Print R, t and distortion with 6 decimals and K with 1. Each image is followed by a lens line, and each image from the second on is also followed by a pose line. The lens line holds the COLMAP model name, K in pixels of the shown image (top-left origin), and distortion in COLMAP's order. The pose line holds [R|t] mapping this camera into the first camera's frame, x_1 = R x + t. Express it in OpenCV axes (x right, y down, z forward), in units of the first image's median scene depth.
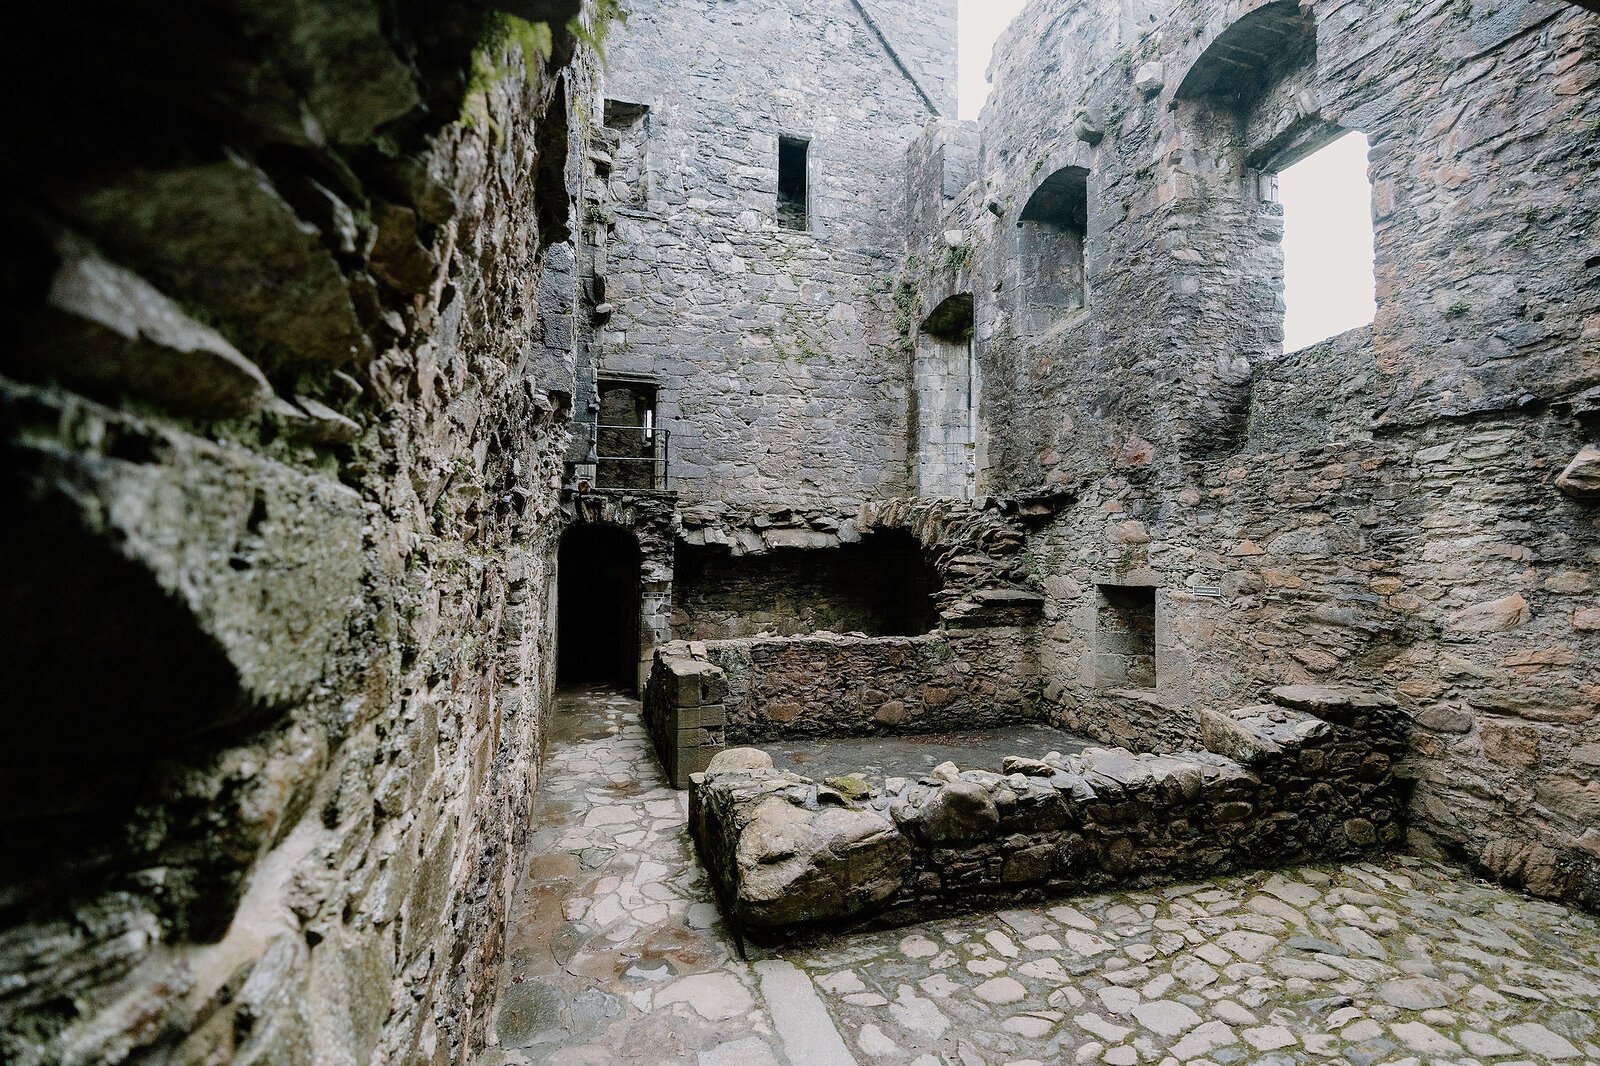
lens RADIAL K [[728.2, 0, 797.6], [0, 728.2, 537.5], [0, 0, 1]] dist [-0.012646, 0.003136]
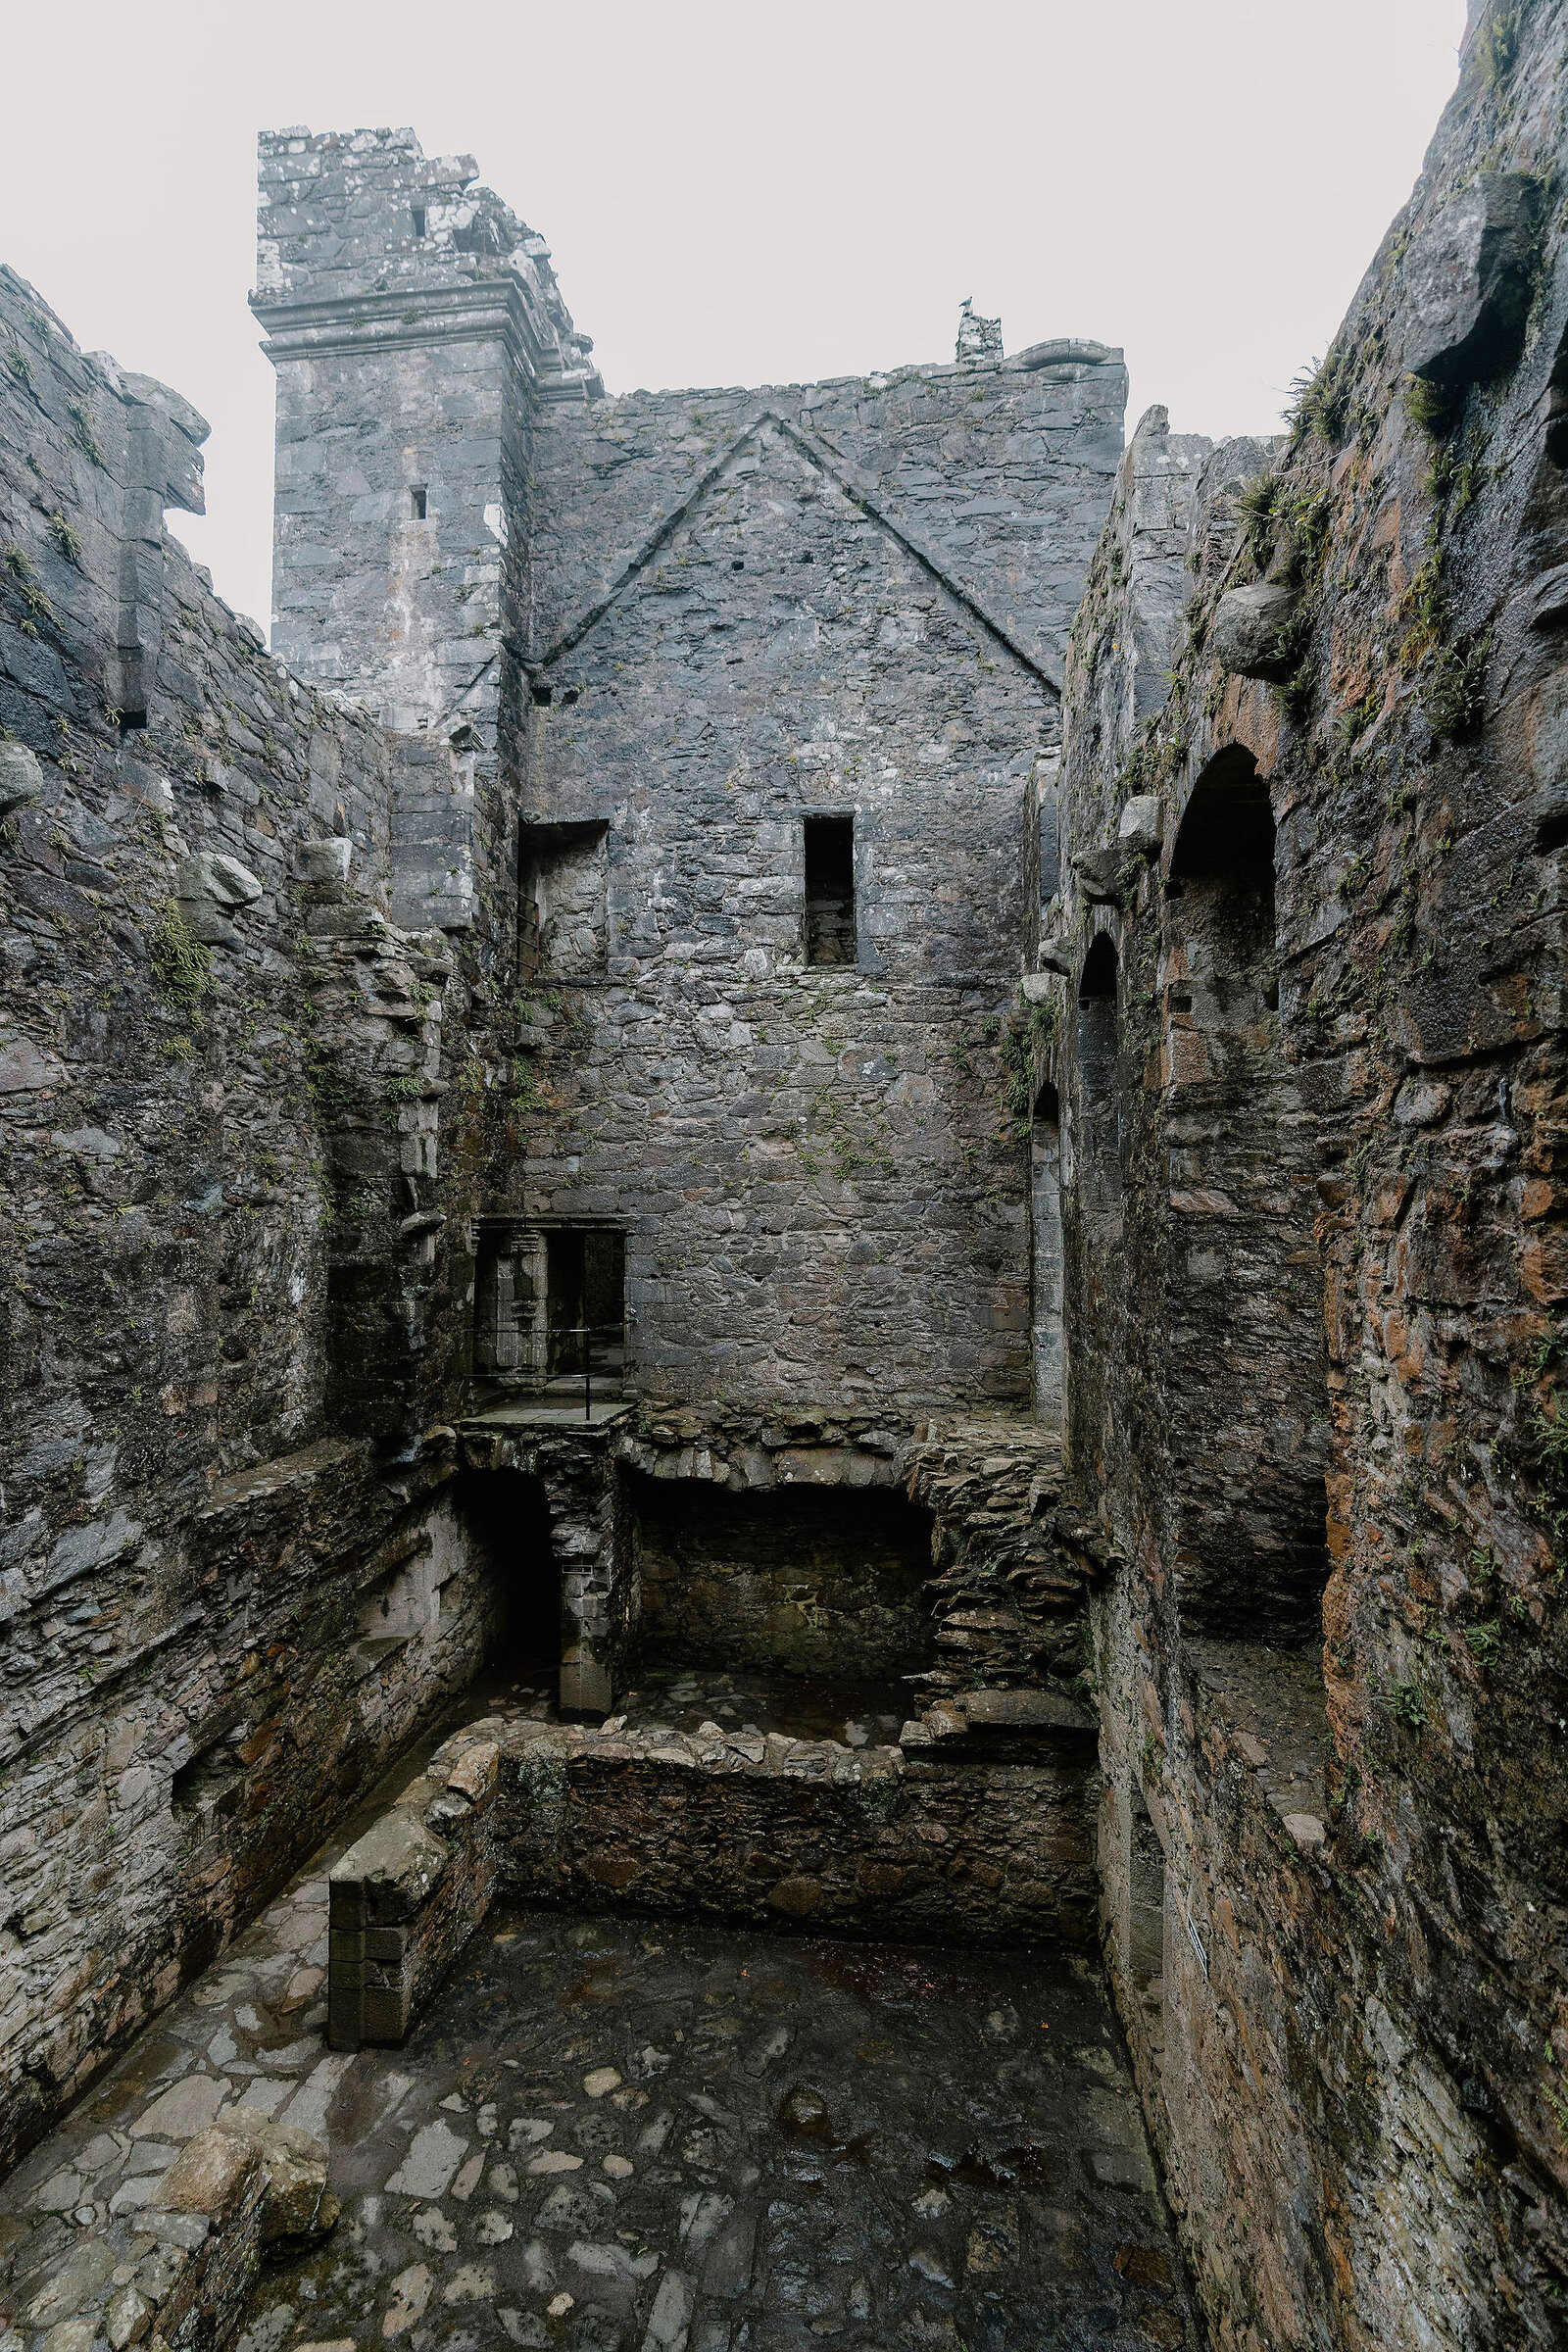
lens RADIAL K [[1070.4, 0, 784.1], [0, 1070.4, 1175.1], [0, 0, 1]] dist [-0.012646, 0.003136]
pose [[0.911809, -0.021012, -0.410076, 0.348383], [0.021783, 0.999759, -0.002793, -0.248341], [0.410036, -0.006386, 0.912047, 0.141918]]
